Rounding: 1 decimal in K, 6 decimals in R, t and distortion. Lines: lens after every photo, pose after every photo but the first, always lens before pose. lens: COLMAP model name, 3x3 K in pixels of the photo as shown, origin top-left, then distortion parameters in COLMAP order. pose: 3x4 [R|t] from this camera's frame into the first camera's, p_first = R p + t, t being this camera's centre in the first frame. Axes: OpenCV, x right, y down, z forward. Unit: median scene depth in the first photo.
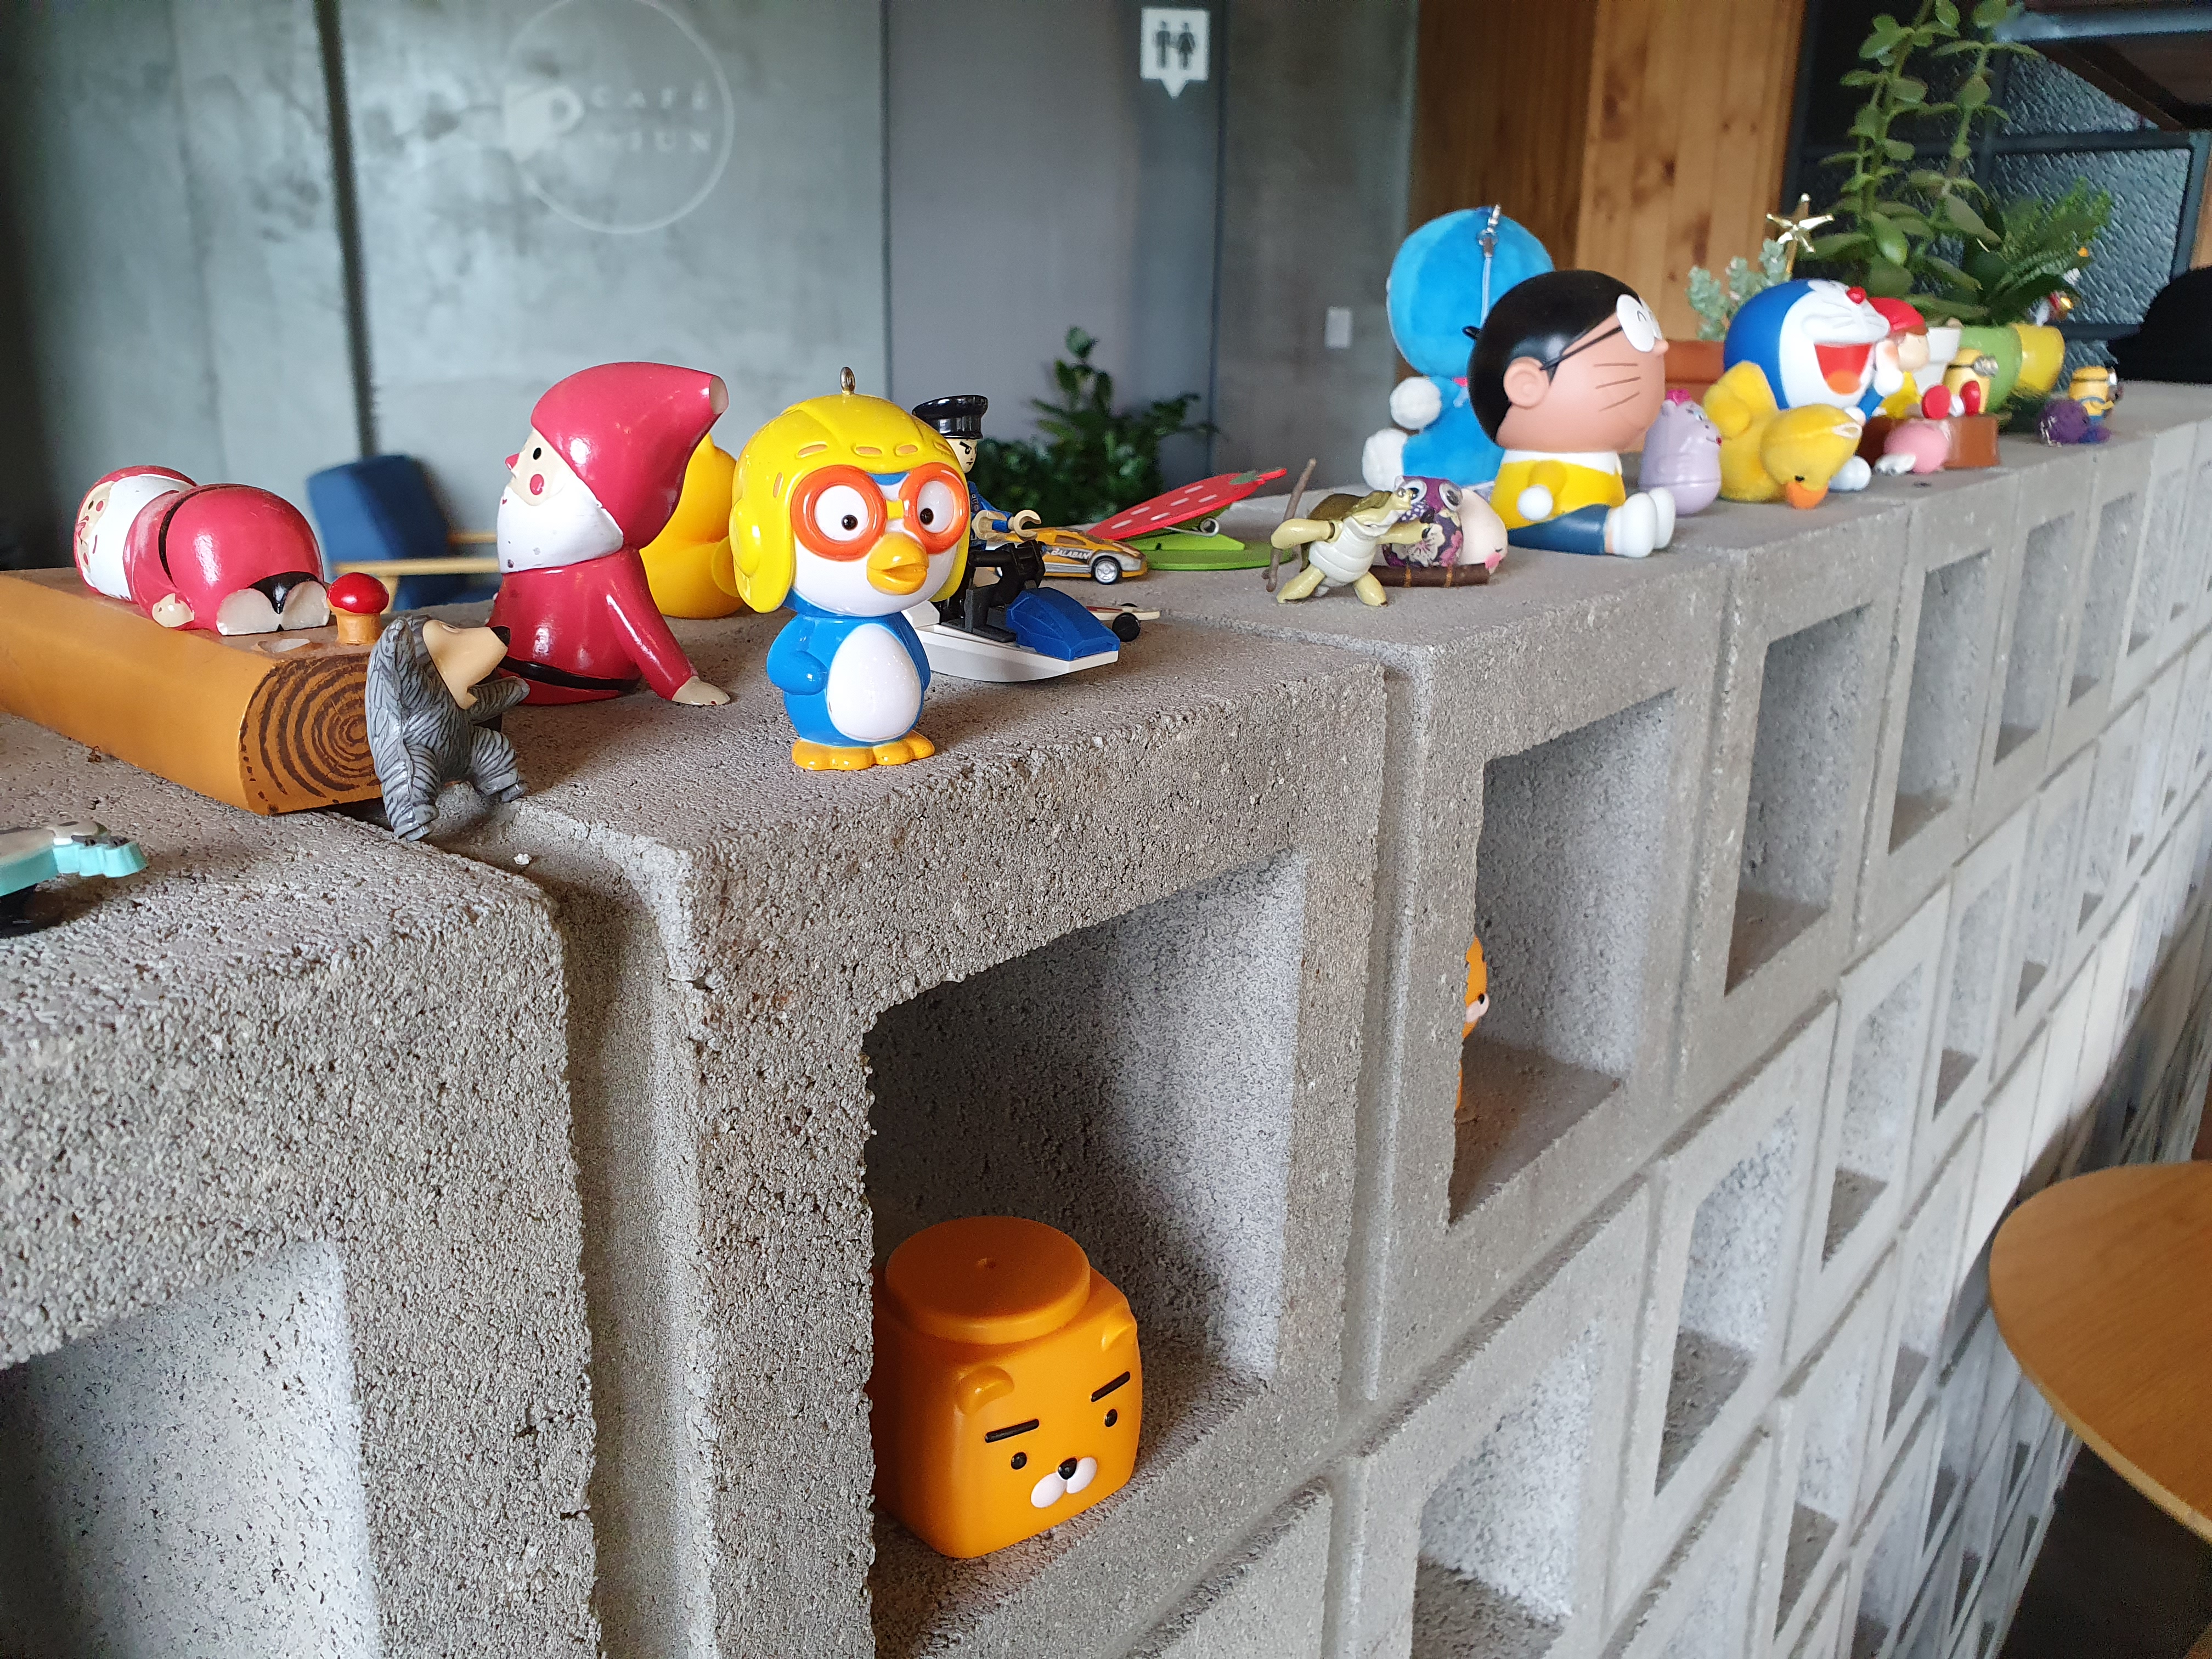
lens RADIAL K [[1711.9, 0, 1106.0], [0, 1711.9, 829.5], [0, 0, 1]] dist [0.059132, -0.107064]
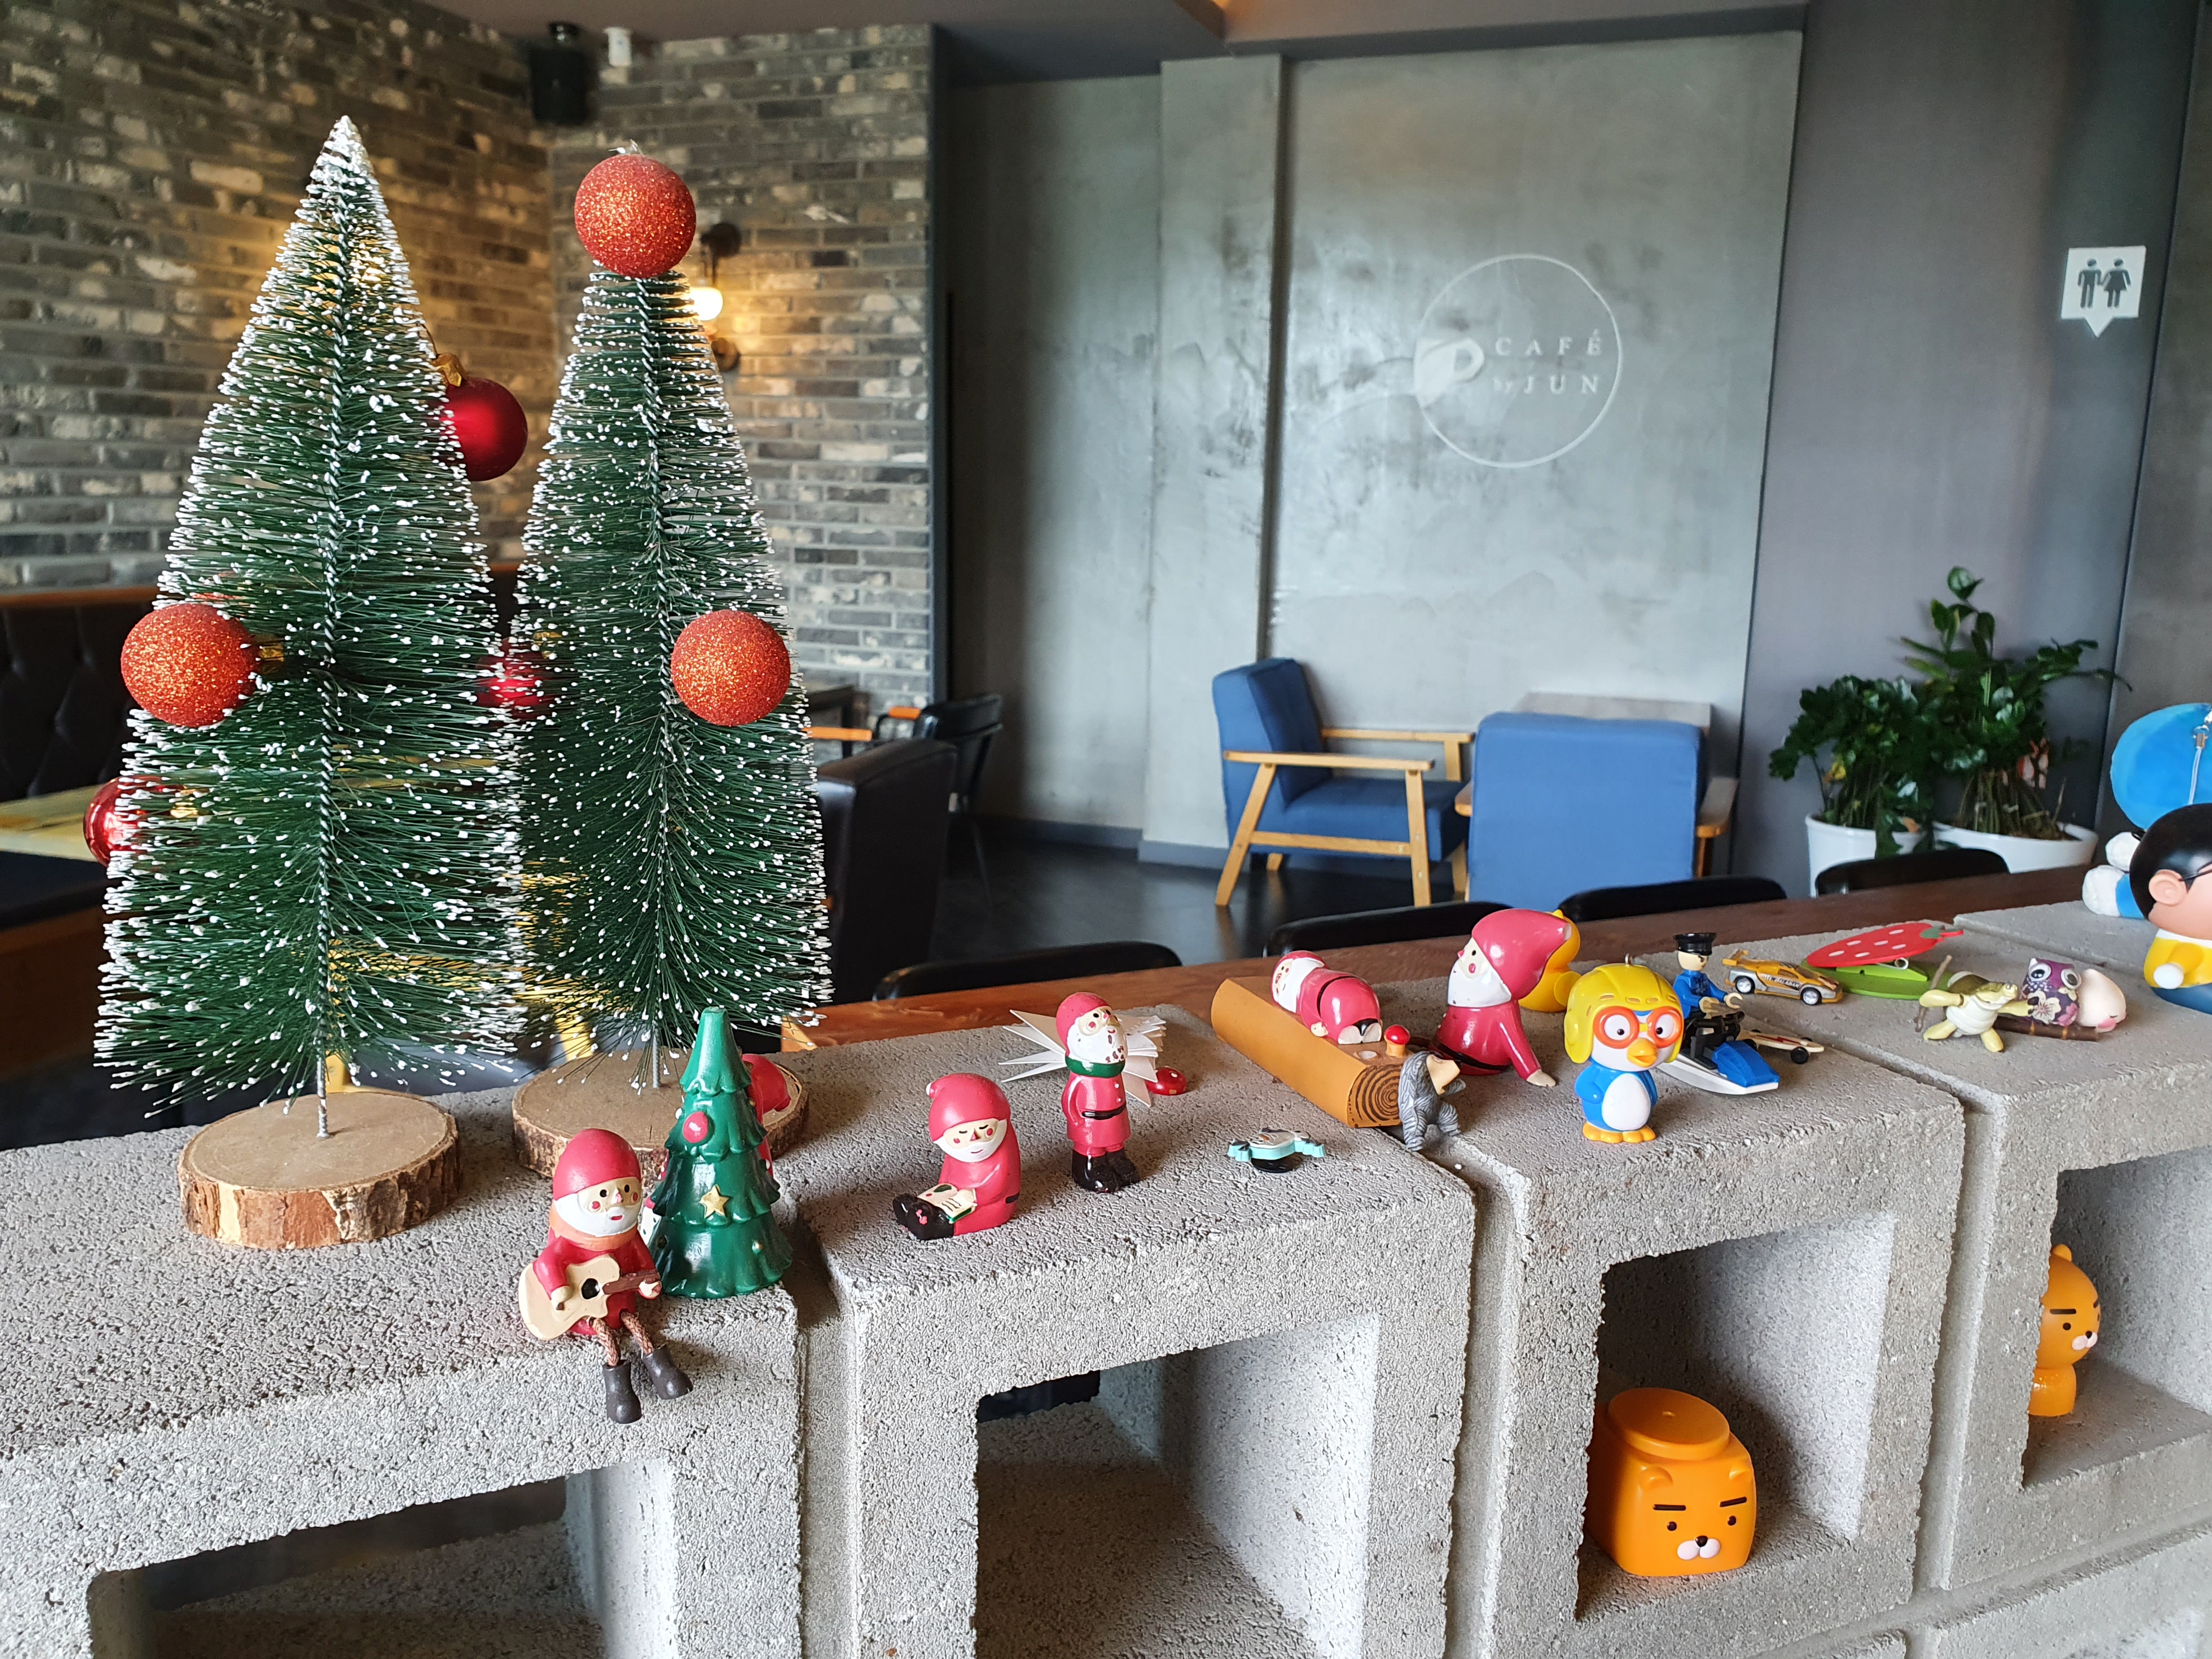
lens RADIAL K [[1655.7, 0, 1106.0], [0, 1655.7, 829.5], [0, 0, 1]] dist [0.007816, 0.013242]
pose [[0.881667, 0.080081, -0.465027, 0.151460], [-0.132238, 0.987937, -0.080587, -0.117507], [0.452964, 0.132545, 0.881621, -0.770767]]
